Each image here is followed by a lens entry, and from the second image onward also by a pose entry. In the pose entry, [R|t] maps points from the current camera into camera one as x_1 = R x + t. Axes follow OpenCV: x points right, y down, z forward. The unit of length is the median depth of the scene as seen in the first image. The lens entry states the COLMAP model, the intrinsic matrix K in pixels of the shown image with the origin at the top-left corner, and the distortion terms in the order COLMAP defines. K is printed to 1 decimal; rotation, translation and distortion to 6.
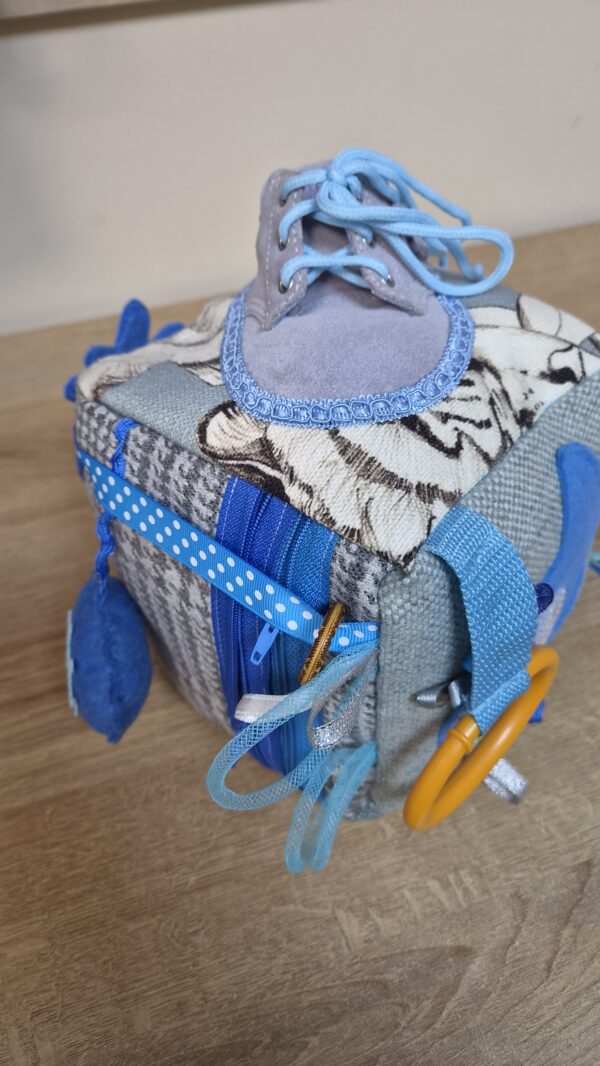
lens RADIAL K [[739.3, 0, 309.5], [0, 739.3, 535.1], [0, 0, 1]] dist [0.011590, -0.032016]
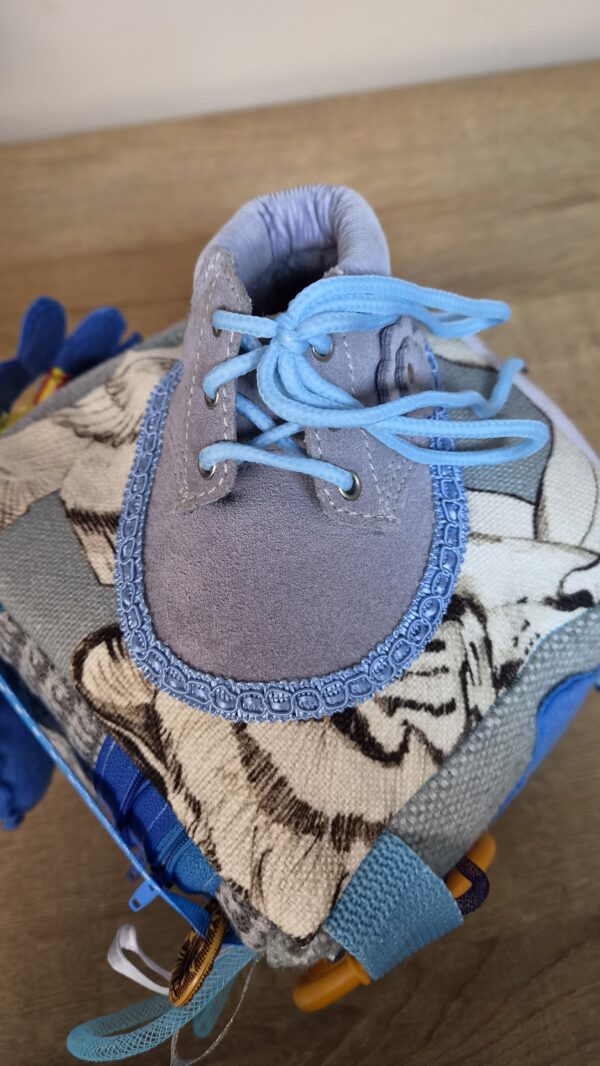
lens RADIAL K [[739.3, 0, 294.2], [0, 739.3, 534.2], [0, 0, 1]] dist [0.011590, -0.032016]
pose [[0.992213, 0.124309, -0.007830, 0.062356], [-0.112619, 0.922208, 0.369931, -0.541524], [0.053206, -0.366169, 0.929026, 0.332138]]
